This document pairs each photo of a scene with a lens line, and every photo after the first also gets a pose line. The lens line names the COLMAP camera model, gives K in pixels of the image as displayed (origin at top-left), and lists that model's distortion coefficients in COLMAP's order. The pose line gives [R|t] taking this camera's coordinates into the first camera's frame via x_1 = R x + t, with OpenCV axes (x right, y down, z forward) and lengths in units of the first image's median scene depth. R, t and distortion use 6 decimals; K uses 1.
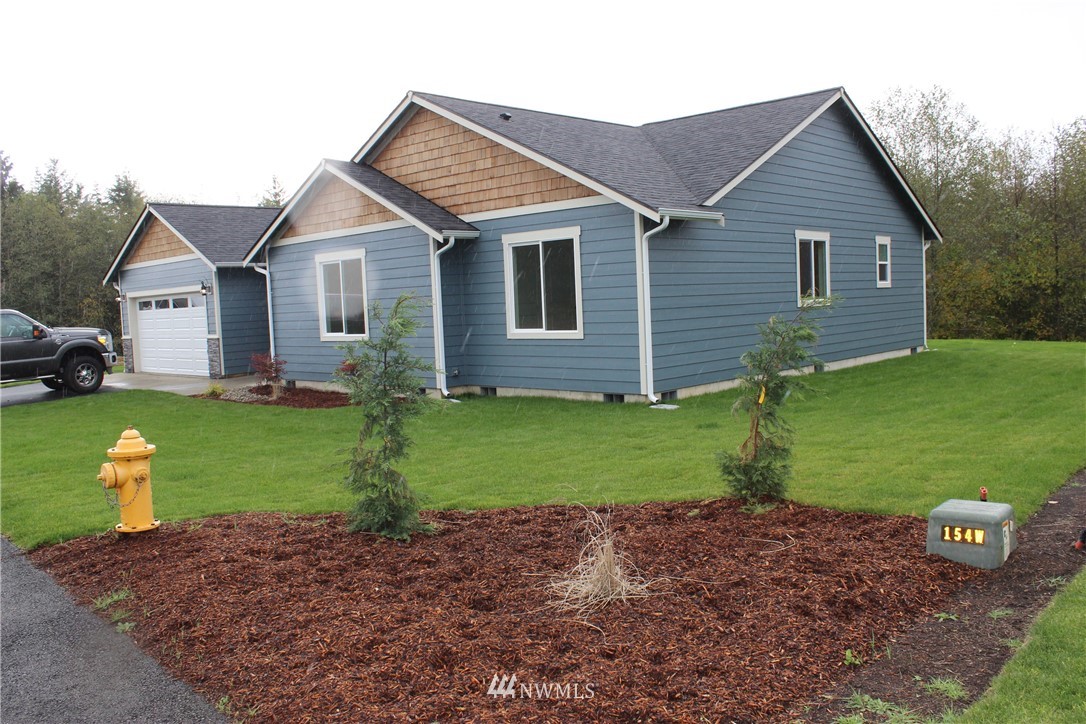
lens RADIAL K [[902.5, 0, 536.4], [0, 902.5, 370.0], [0, 0, 1]] dist [-0.163581, 0.140788]
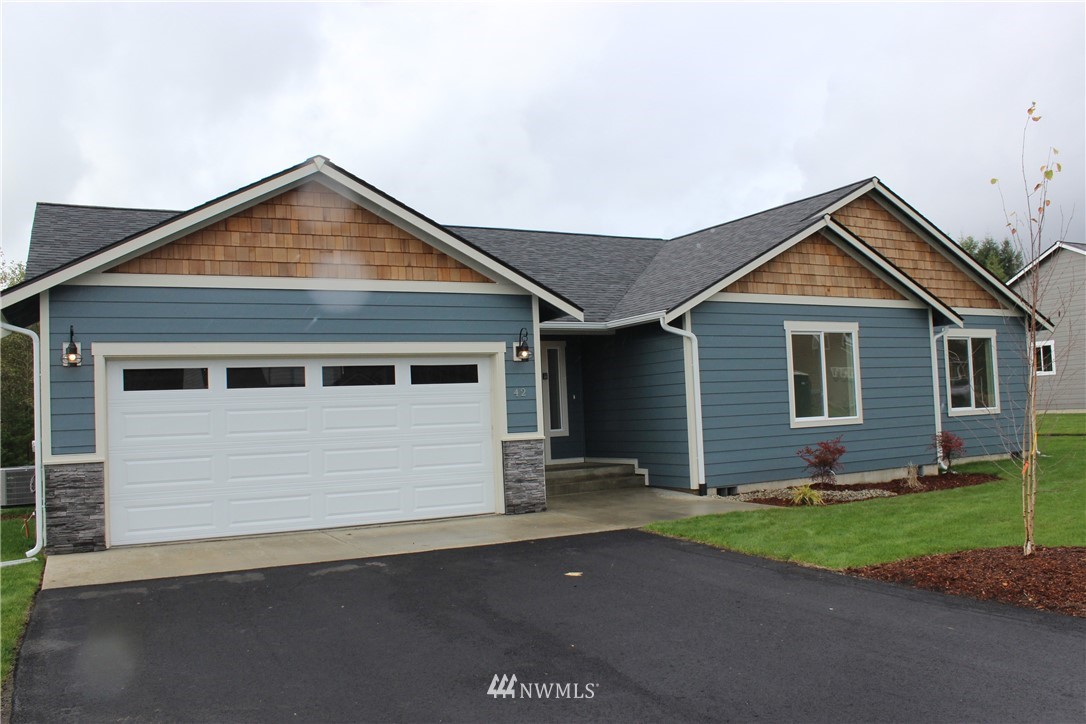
lens RADIAL K [[902.5, 0, 549.6], [0, 902.5, 371.4], [0, 0, 1]] dist [-0.163581, 0.140788]
pose [[0.309180, 0.068434, 0.948538, -1.146788], [0.097783, 0.989834, -0.103286, -0.022972], [-0.945963, 0.124685, 0.299345, 1.025347]]
